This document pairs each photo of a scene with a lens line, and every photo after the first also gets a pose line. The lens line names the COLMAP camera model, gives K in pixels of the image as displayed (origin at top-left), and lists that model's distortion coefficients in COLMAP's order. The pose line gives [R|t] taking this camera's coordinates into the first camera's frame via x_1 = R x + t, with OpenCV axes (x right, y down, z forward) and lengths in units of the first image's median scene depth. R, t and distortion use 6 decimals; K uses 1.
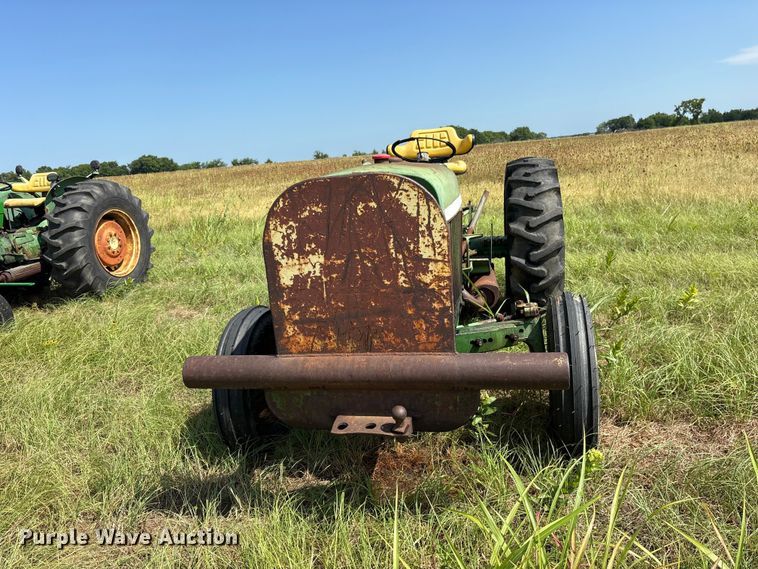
lens RADIAL K [[589.0, 0, 380.2], [0, 589.0, 295.4], [0, 0, 1]] dist [0.042829, -0.045200]
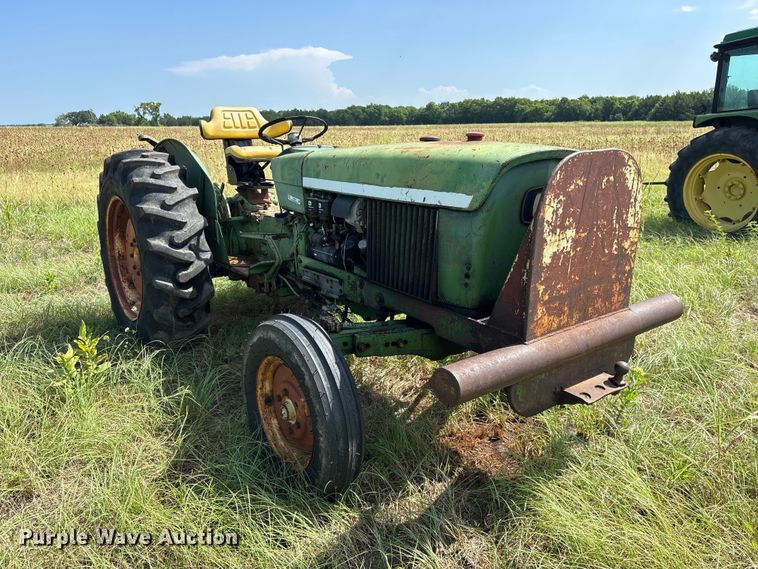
lens RADIAL K [[584.2, 0, 379.0], [0, 584.2, 284.5], [0, 0, 1]] dist [0.035602, -0.001906]
pose [[0.645049, -0.115401, 0.755377, -1.051340], [0.125098, 0.991142, 0.044593, -0.060435], [-0.753832, 0.065731, 0.653771, 0.600398]]
